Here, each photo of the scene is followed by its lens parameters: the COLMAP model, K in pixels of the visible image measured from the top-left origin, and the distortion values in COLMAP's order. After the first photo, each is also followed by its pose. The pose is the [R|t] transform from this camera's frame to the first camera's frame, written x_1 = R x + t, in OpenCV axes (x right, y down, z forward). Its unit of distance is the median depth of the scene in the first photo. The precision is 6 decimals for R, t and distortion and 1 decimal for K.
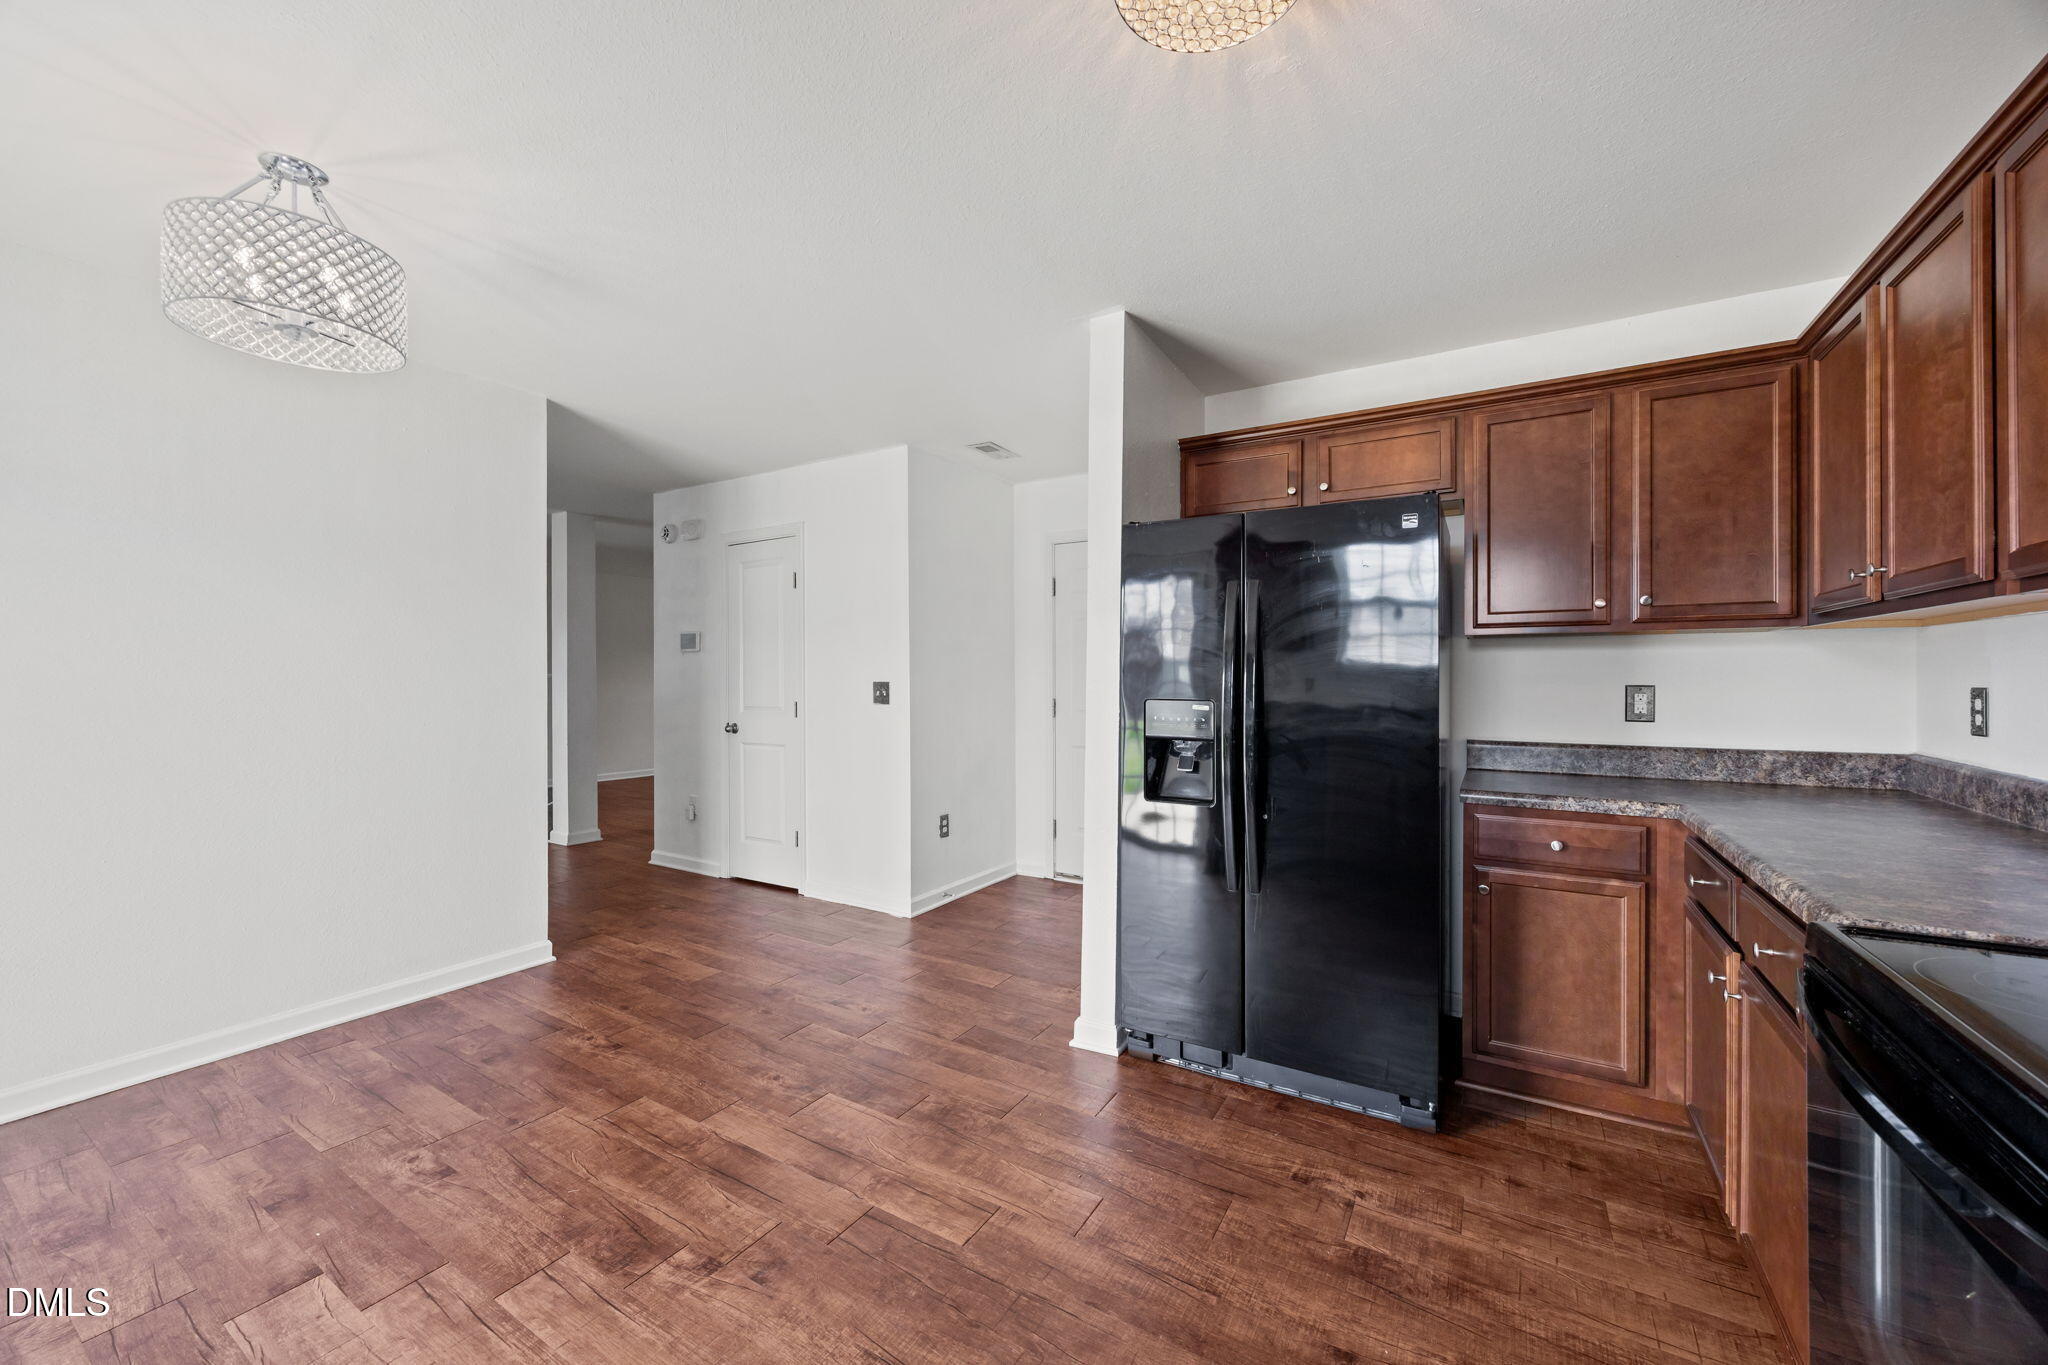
lens RADIAL K [[776.2, 0, 1024.0], [0, 776.2, 682.5], [0, 0, 1]] dist [-0.001987, -0.000072]
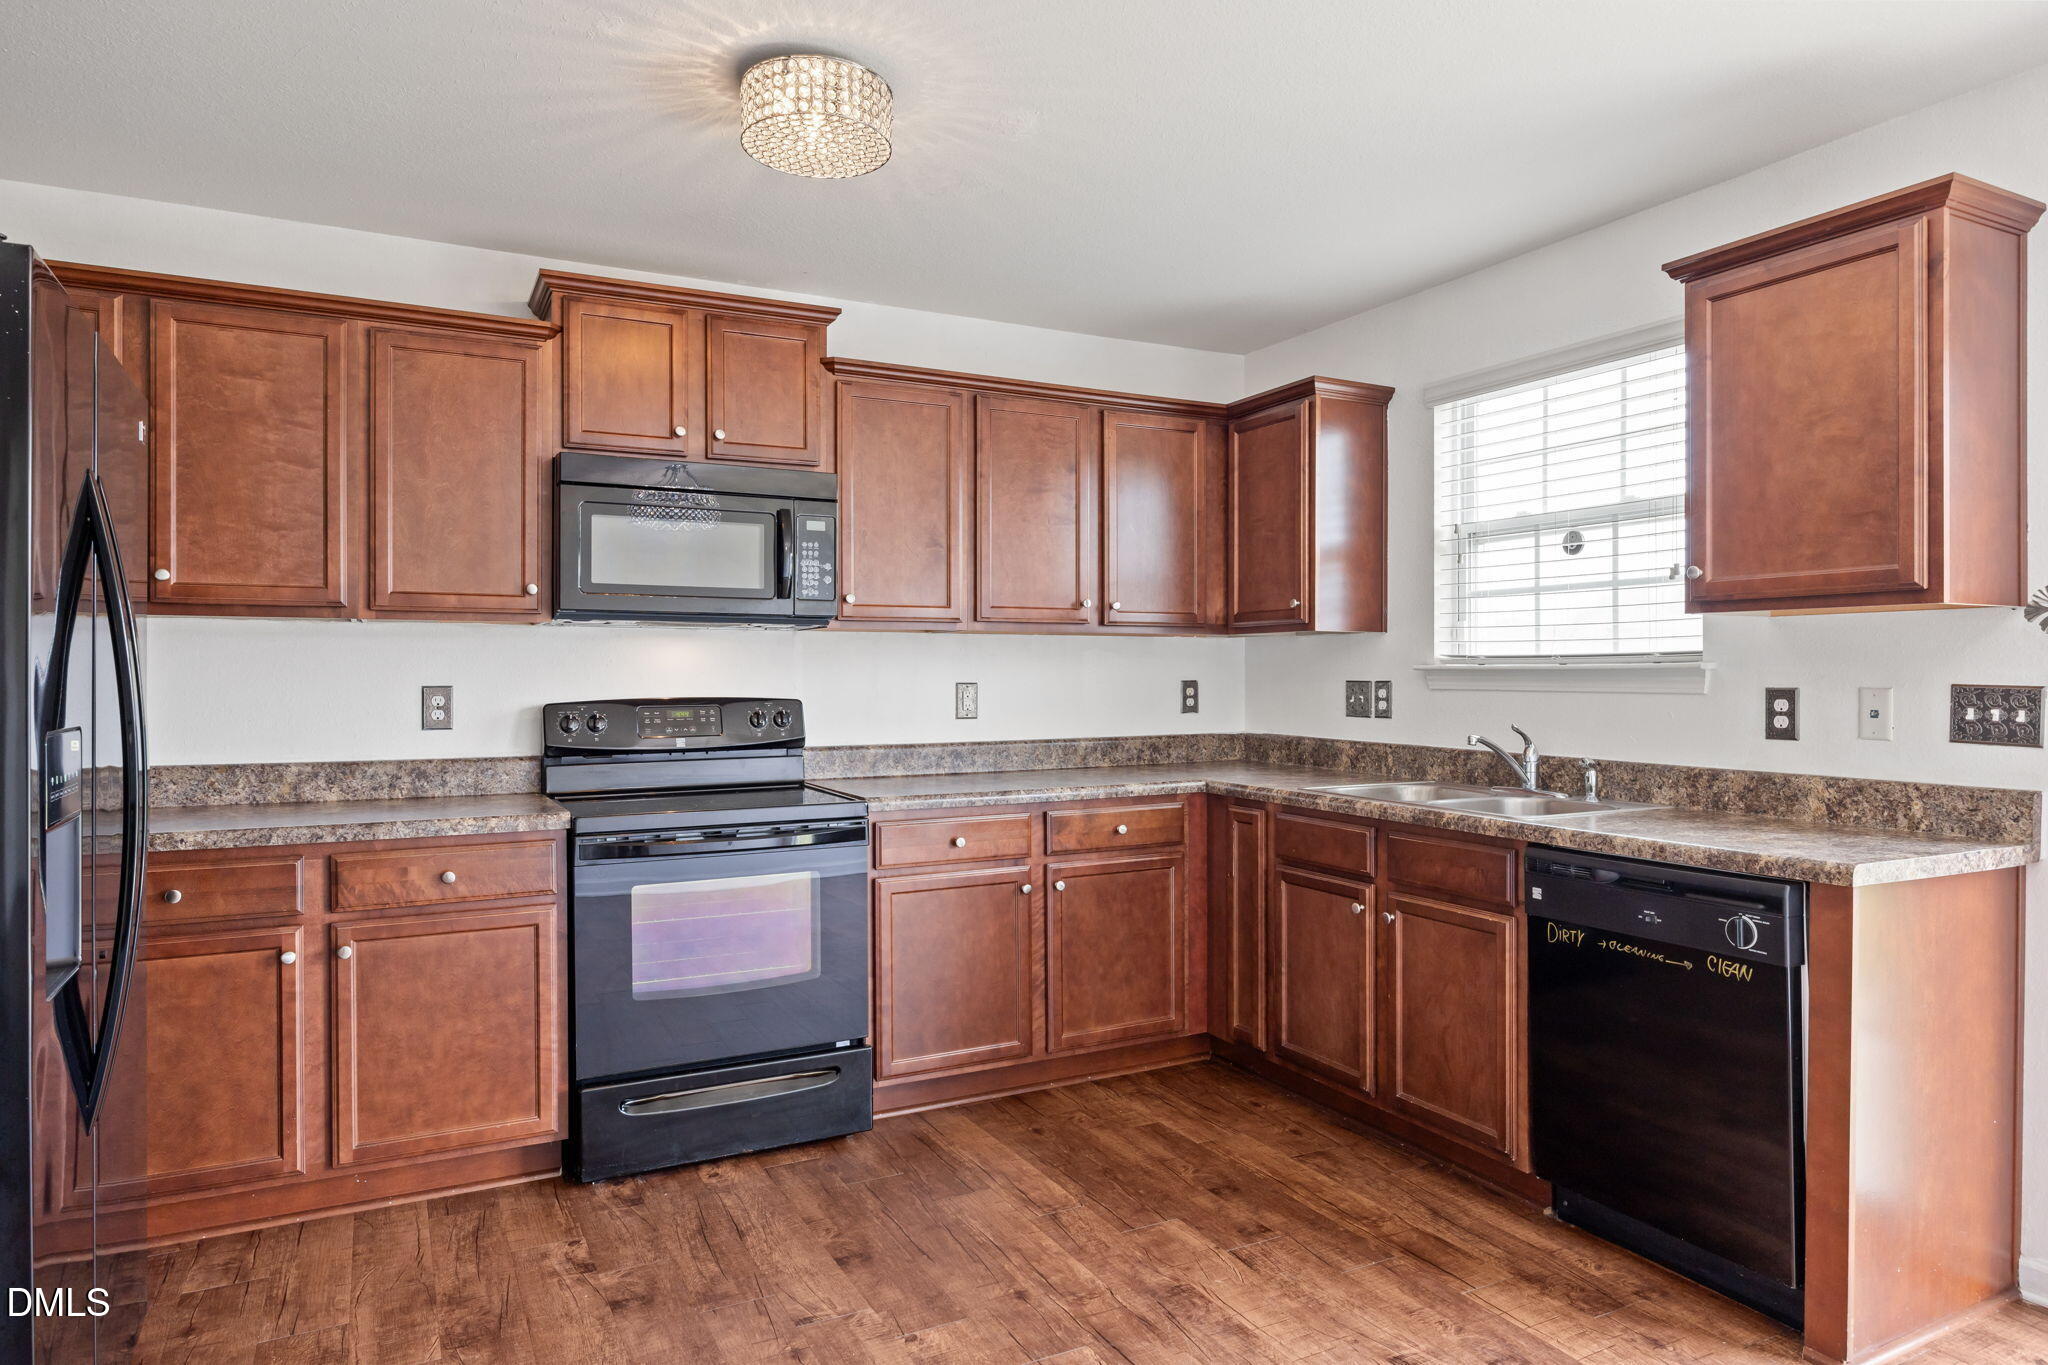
lens RADIAL K [[1247.9, 0, 1024.0], [0, 1247.9, 682.5], [0, 0, 1]] dist [-0.000526, 0.000554]
pose [[-0.852398, -0.000200, 0.522894, -0.769458], [0.004092, 0.999967, 0.007054, -0.003639], [-0.522878, 0.008152, -0.852369, 1.722494]]
